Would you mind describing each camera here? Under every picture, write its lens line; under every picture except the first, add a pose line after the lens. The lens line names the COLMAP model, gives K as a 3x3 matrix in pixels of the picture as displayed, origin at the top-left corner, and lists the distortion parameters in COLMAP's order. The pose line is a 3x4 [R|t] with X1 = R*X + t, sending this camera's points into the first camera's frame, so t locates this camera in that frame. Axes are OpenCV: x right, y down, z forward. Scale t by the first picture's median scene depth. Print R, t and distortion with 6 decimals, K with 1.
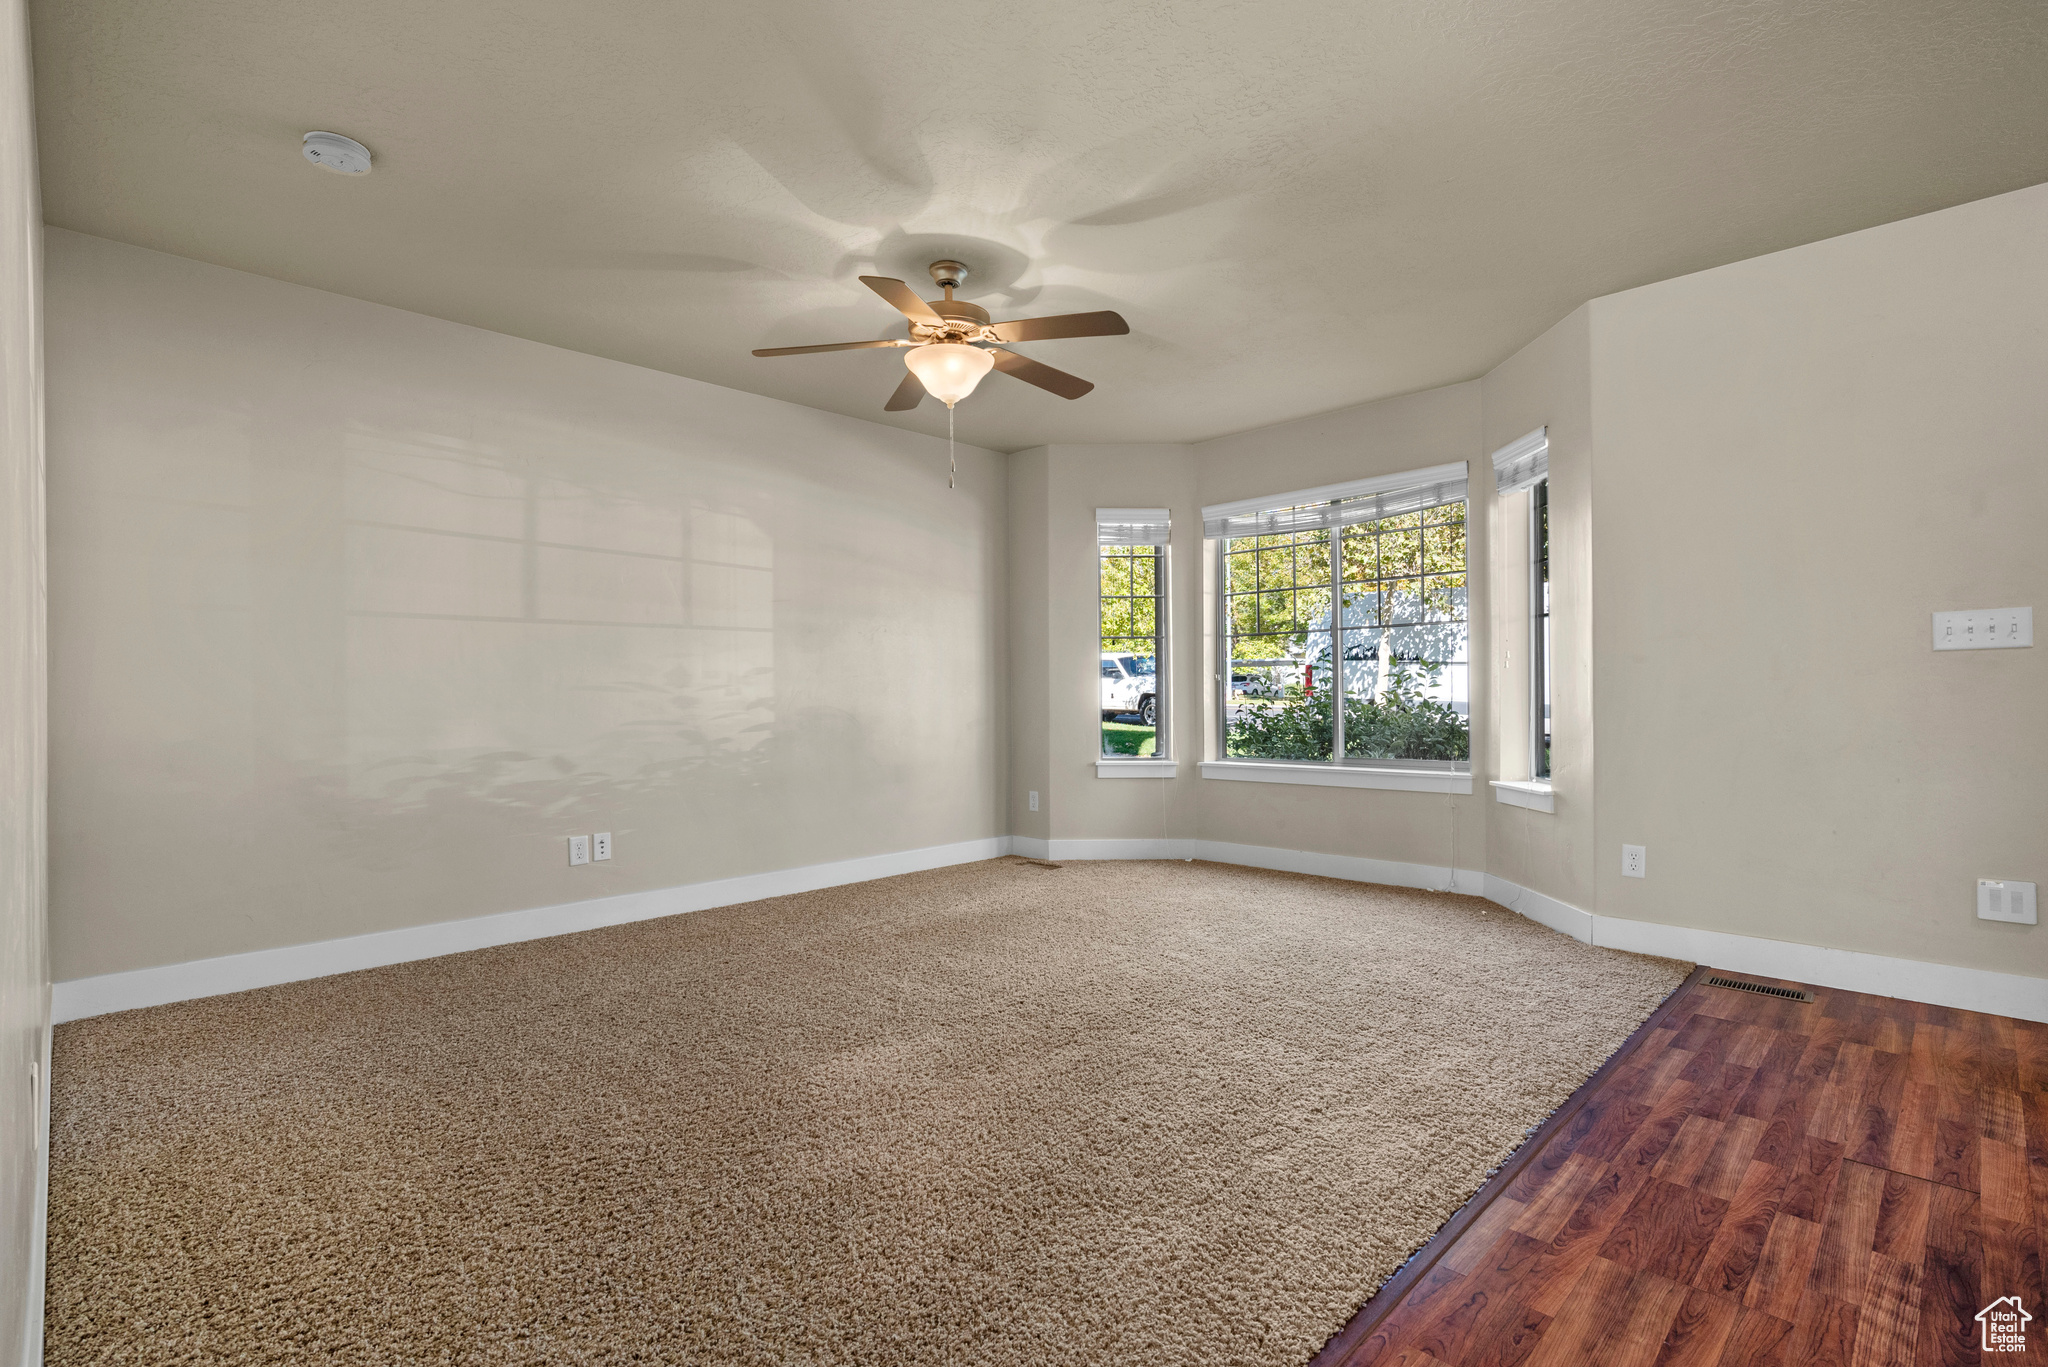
lens RADIAL K [[981.6, 0, 1013.7], [0, 981.6, 694.7], [0, 0, 1]] dist [-0.000958, 0.001812]
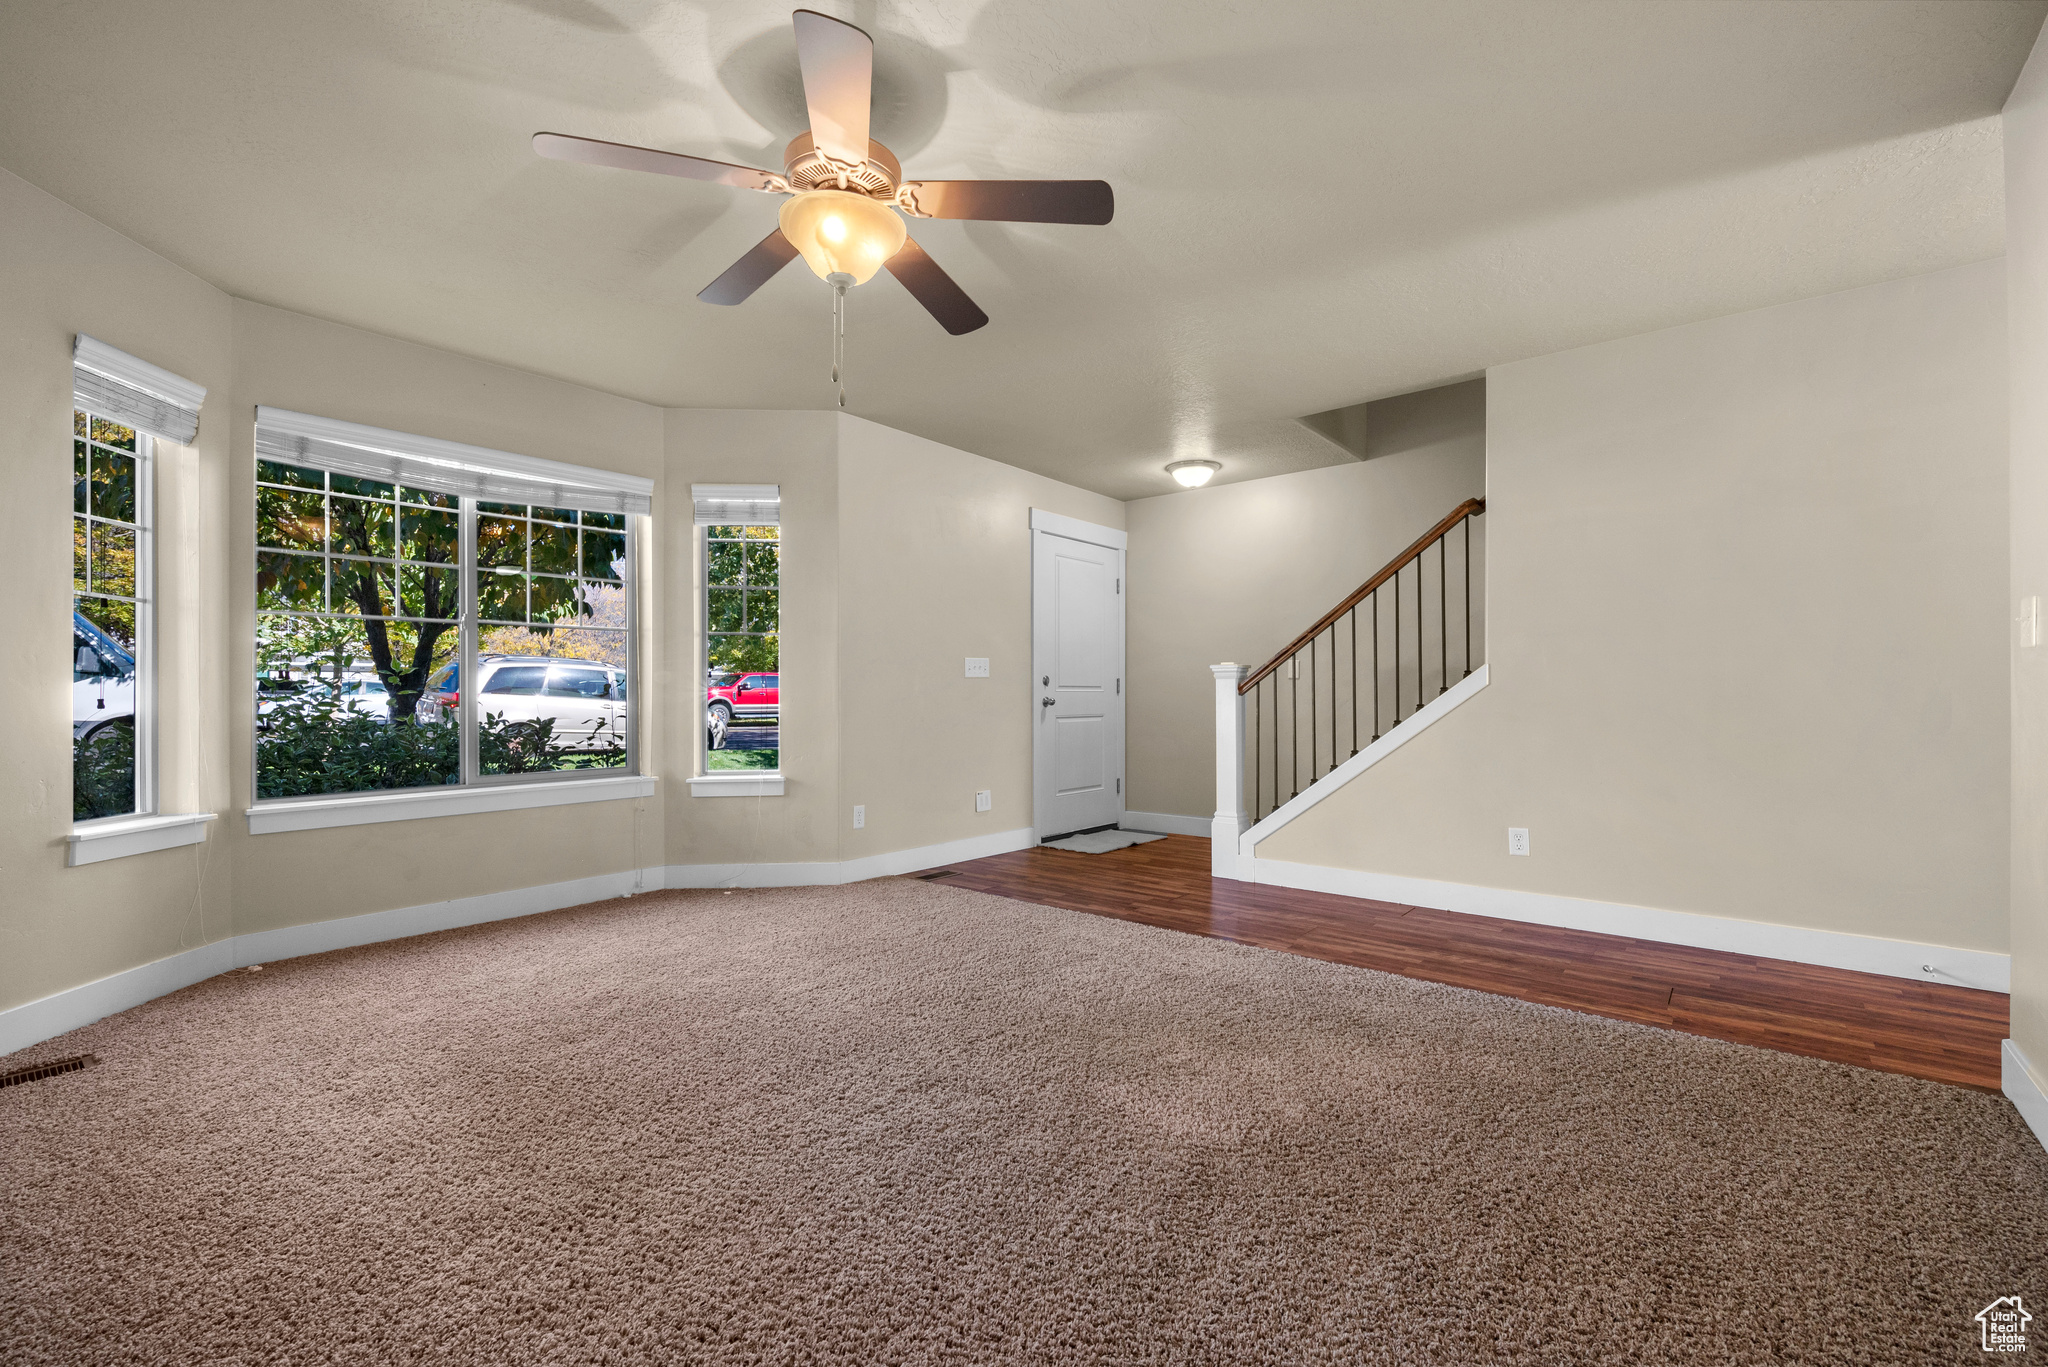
lens RADIAL K [[900.2, 0, 1011.9], [0, 900.2, 681.6], [0, 0, 1]] dist [0.000623, 0.000262]
pose [[-0.117299, 0.026512, 0.992743, -0.703386], [0.006088, 0.999644, -0.025977, 0.007696], [-0.993078, 0.002997, -0.117418, 0.932229]]
